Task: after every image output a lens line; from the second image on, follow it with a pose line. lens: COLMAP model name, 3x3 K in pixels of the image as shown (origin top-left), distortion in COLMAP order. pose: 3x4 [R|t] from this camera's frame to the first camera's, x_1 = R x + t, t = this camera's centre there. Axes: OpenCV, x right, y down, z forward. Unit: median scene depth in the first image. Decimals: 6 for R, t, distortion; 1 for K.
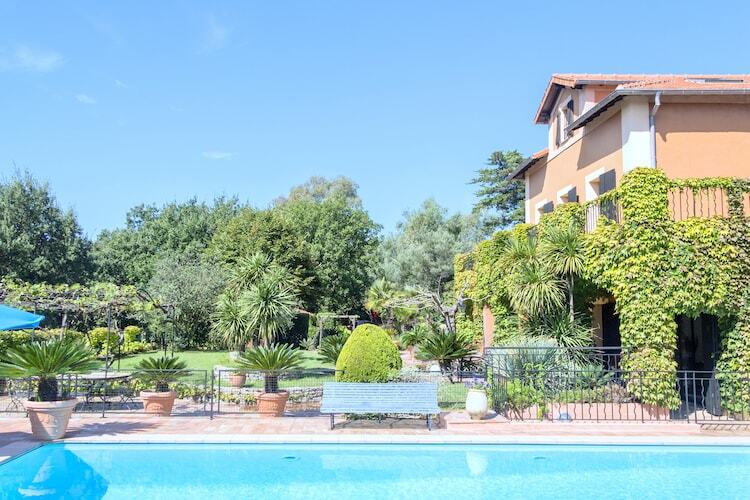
lens RADIAL K [[597.6, 0, 374.9], [0, 597.6, 274.1], [0, 0, 1]] dist [0.016168, 0.001492]
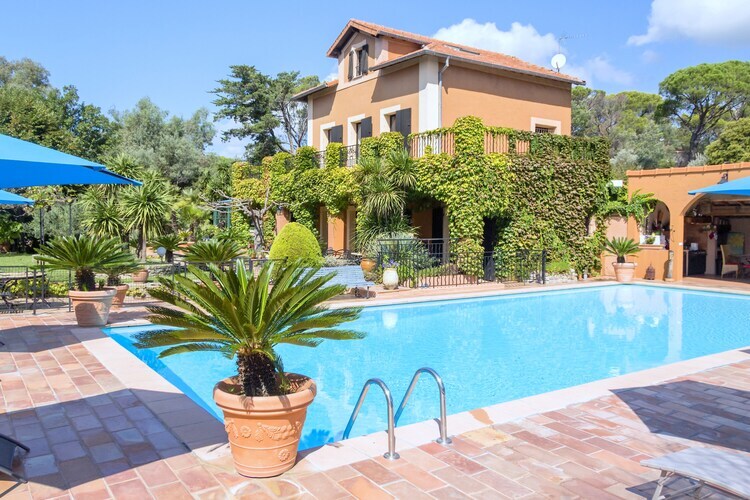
lens RADIAL K [[591.9, 0, 375.0], [0, 591.9, 250.0], [0, 0, 1]] dist [0.018519, 0.002321]
pose [[0.829939, -0.021804, 0.557428, -0.559639], [-0.042005, 0.993957, 0.101419, 0.010614], [-0.556270, -0.107586, 0.824008, -0.100987]]
